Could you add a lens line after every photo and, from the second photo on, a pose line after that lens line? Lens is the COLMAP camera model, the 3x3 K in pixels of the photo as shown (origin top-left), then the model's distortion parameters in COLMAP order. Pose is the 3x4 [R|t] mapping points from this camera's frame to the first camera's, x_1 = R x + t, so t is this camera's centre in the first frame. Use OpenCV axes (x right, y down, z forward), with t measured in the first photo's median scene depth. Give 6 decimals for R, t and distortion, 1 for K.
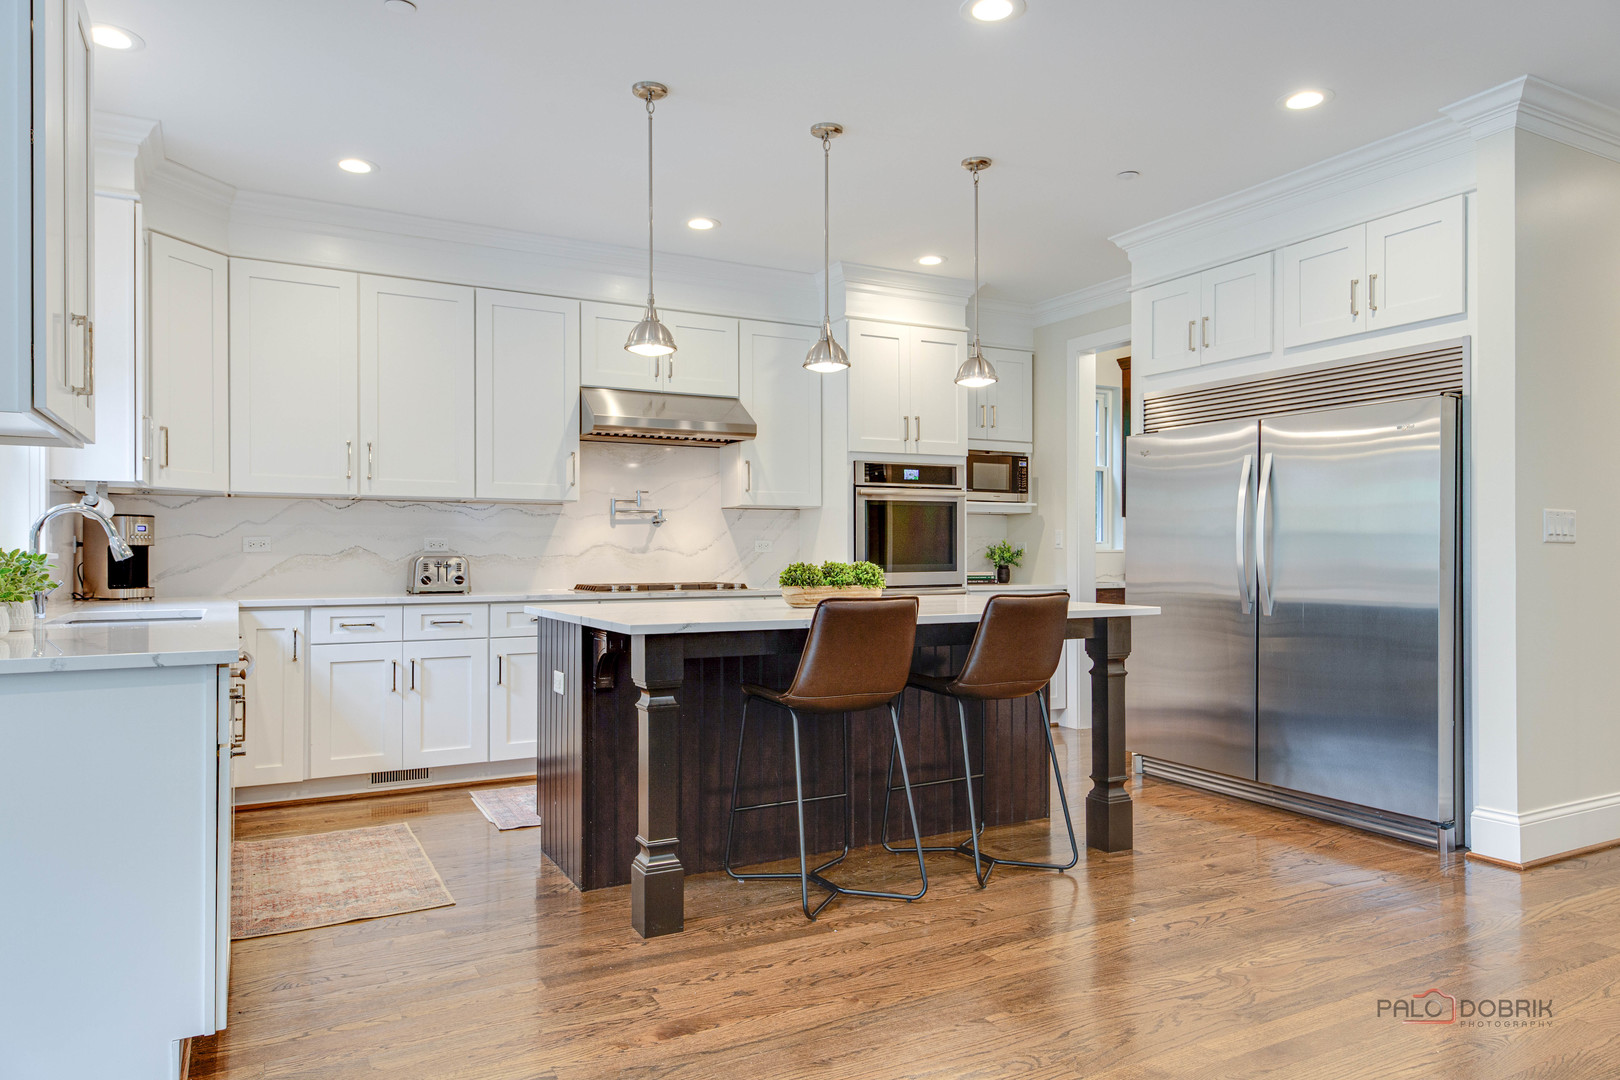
lens RADIAL K [[1028.1, 0, 813.0], [0, 1028.1, 550.2], [0, 0, 1]] dist [0.004574, -0.000066]
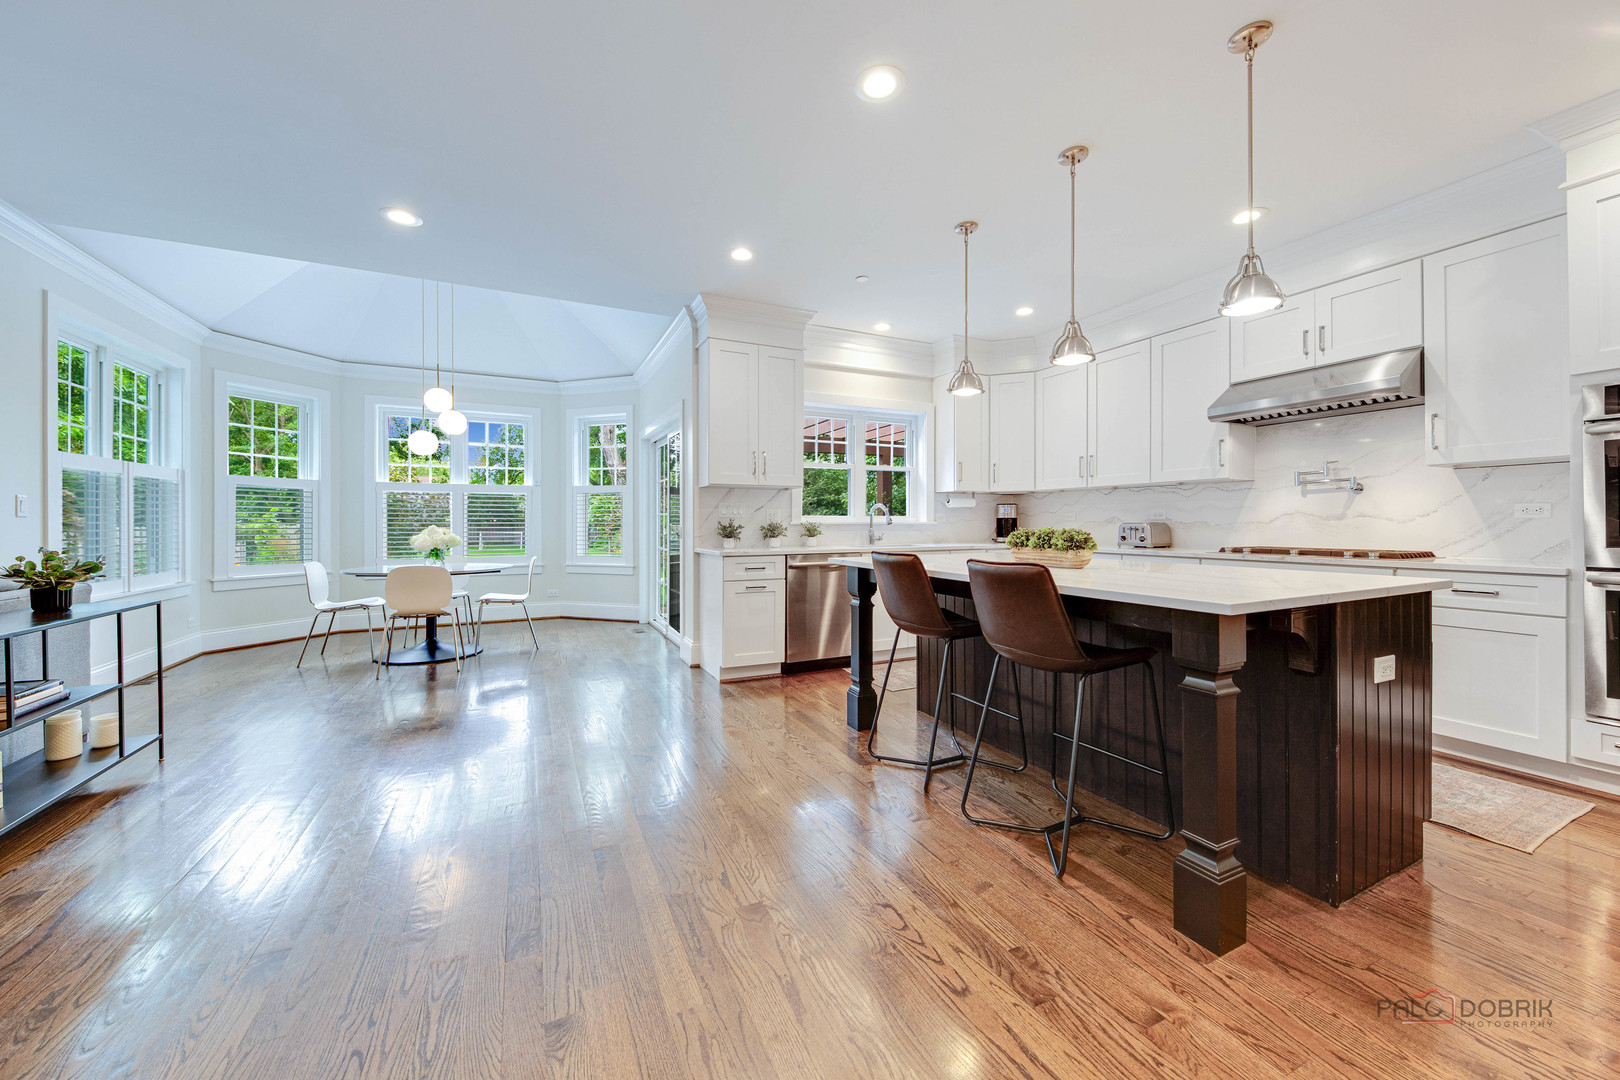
lens RADIAL K [[594.9, 0, 804.9], [0, 594.9, 525.2], [0, 0, 1]] dist [-0.001152, -0.000299]
pose [[-0.046989, 0.003536, -0.998889, 0.469188], [0.002900, 0.999990, 0.003404, 0.004227], [0.998891, -0.002737, -0.046999, 0.495253]]
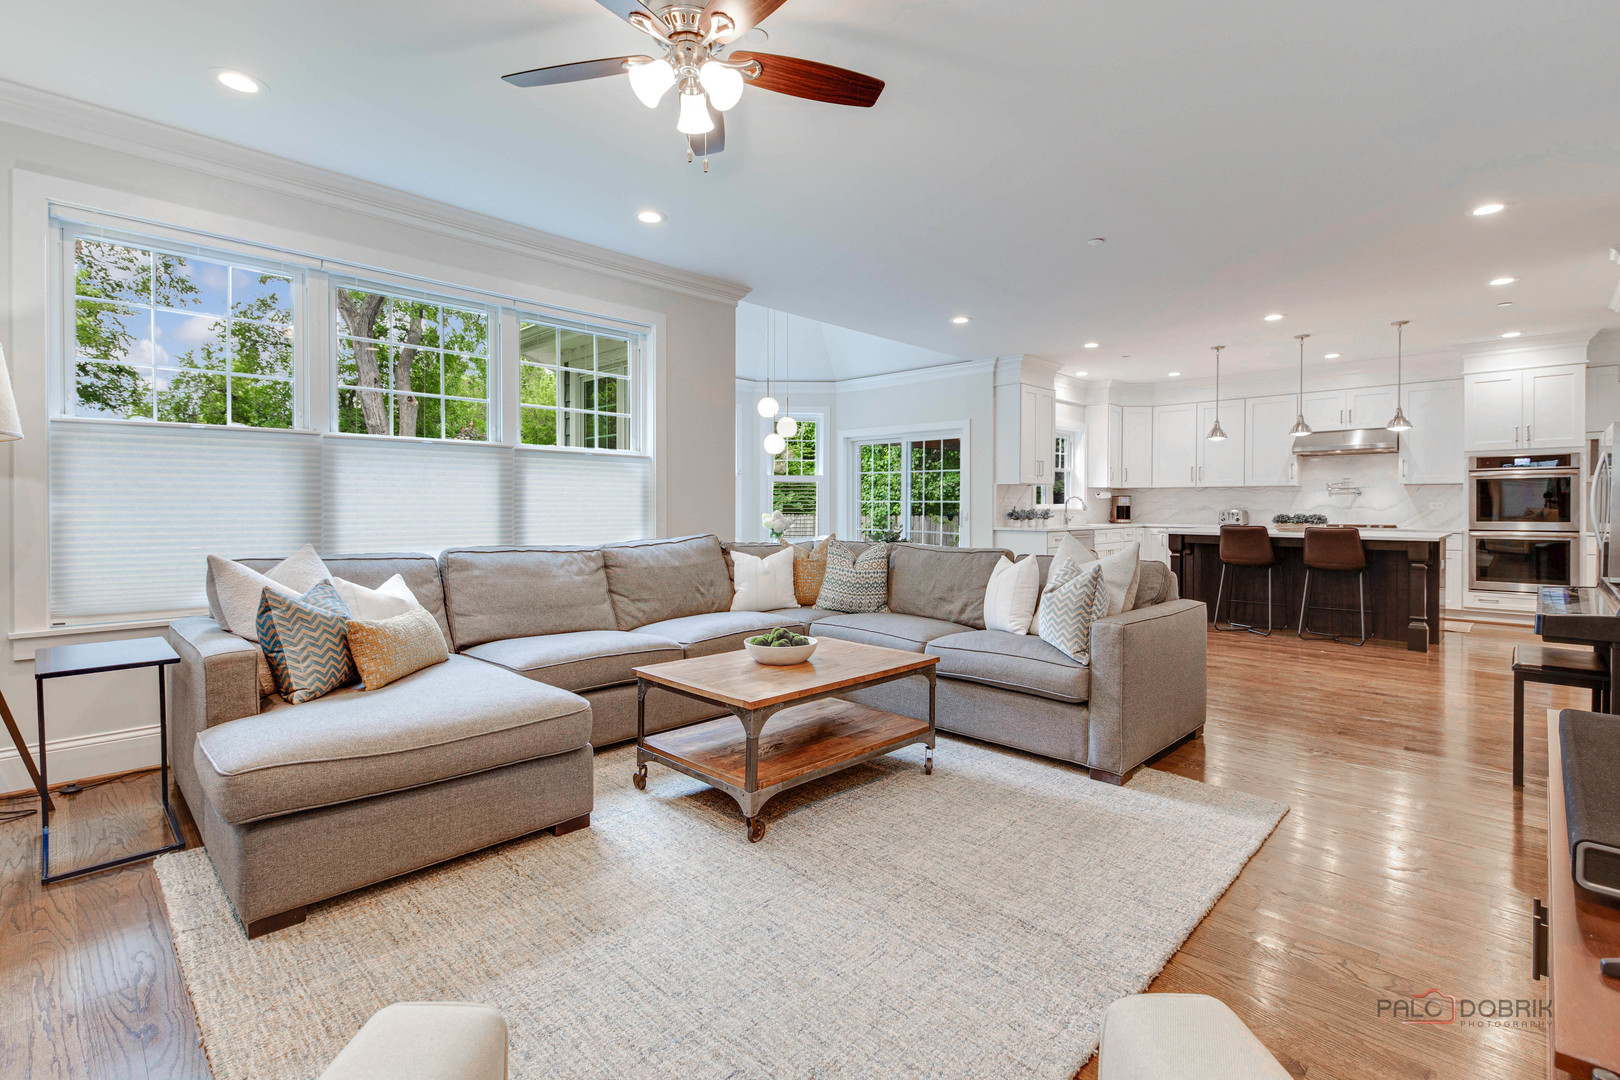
lens RADIAL K [[744.4, 0, 813.6], [0, 744.4, 508.6], [0, 0, 1]] dist [0.011501, -0.001392]
pose [[0.299106, 0.004454, -0.954209, 0.915637], [0.000786, 0.999988, 0.004914, -0.006906], [0.954219, -0.002220, 0.299099, -0.421250]]
